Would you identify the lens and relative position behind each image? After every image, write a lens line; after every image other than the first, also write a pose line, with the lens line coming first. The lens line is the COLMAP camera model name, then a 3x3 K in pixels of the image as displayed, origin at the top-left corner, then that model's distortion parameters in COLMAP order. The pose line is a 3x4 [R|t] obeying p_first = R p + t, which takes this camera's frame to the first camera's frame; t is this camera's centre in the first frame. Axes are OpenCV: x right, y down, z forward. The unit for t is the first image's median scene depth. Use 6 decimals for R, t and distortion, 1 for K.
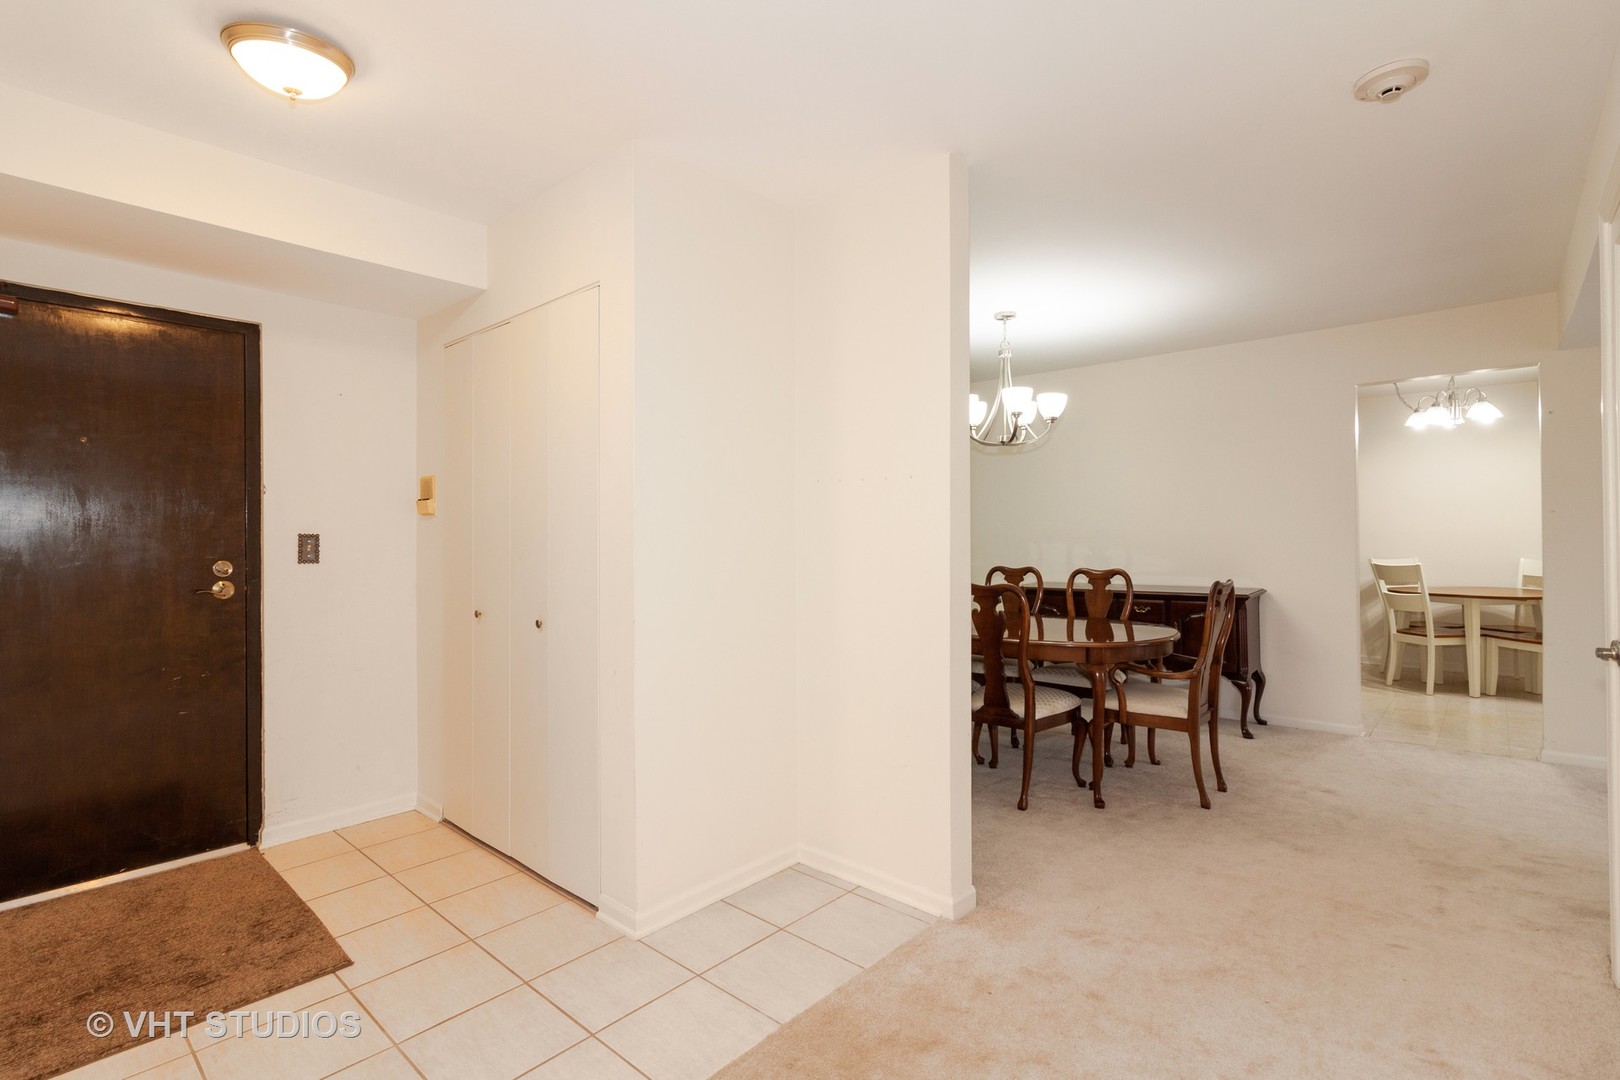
lens RADIAL K [[750.0, 0, 811.3], [0, 750.0, 536.7], [0, 0, 1]] dist [0.005009, -0.000159]
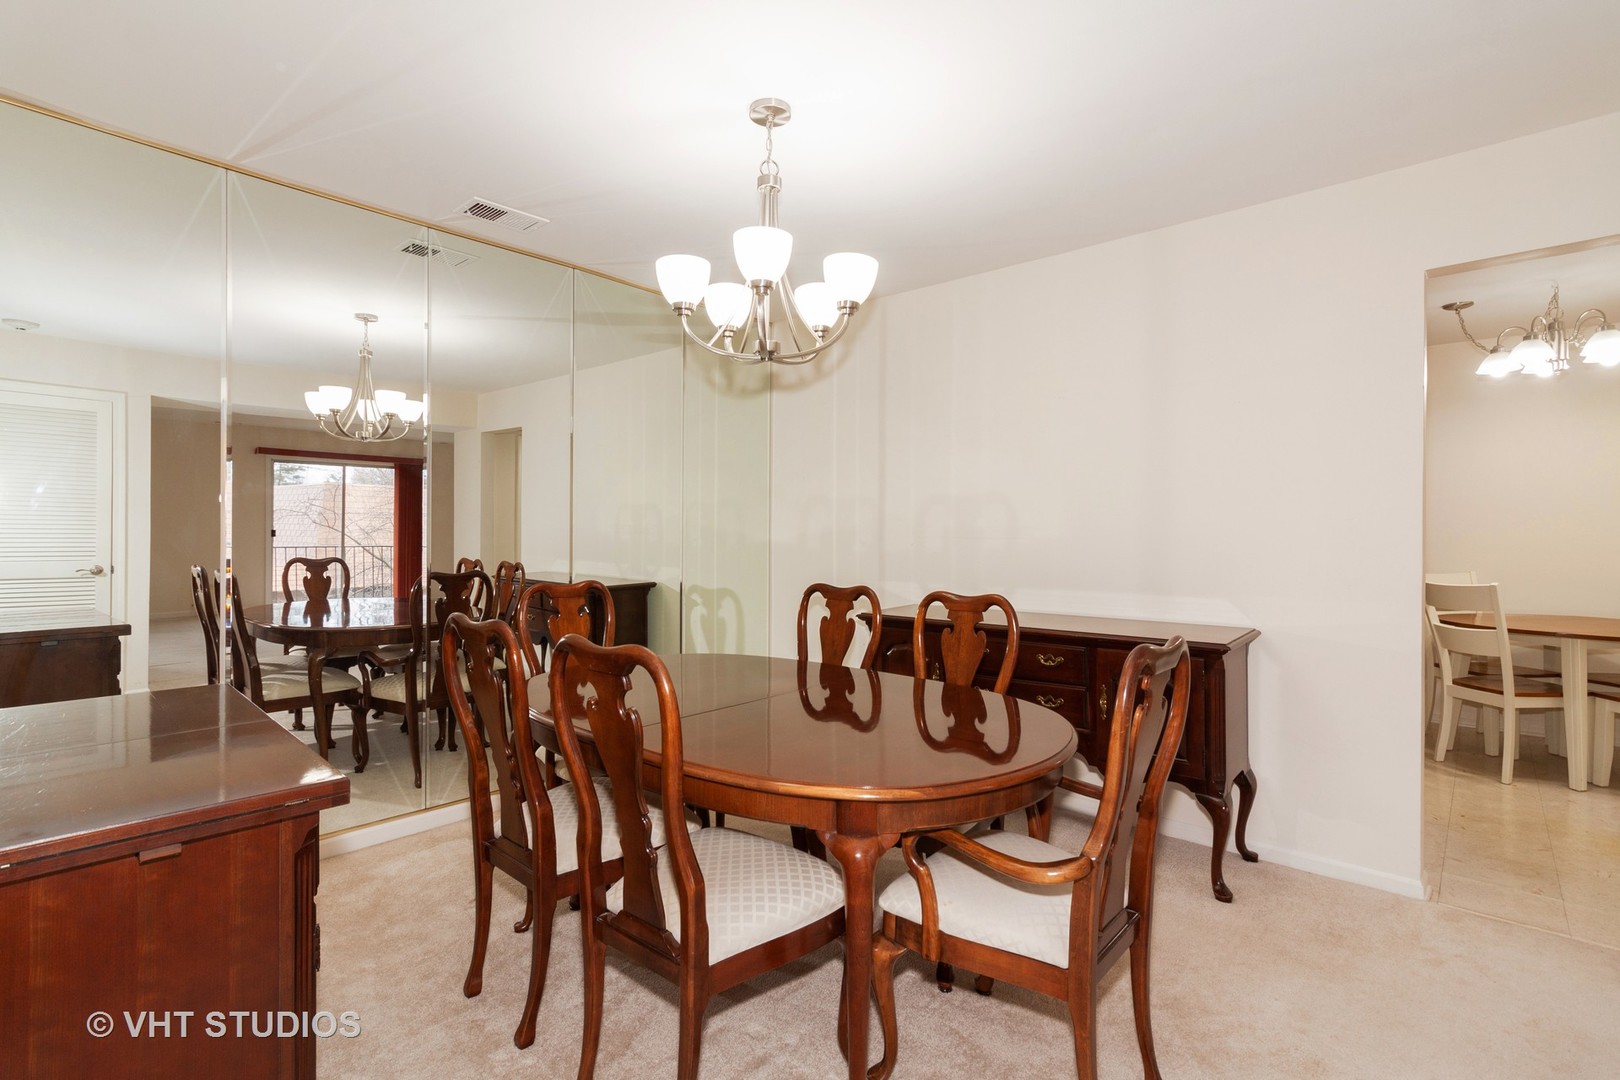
lens RADIAL K [[750.0, 0, 809.2], [0, 750.0, 542.2], [0, 0, 1]] dist [0.005009, -0.000159]
pose [[0.999922, 0.012313, 0.002020, 0.249612], [-0.012336, 0.999859, 0.011366, -0.000103], [-0.001880, -0.011390, 0.999933, 0.412946]]
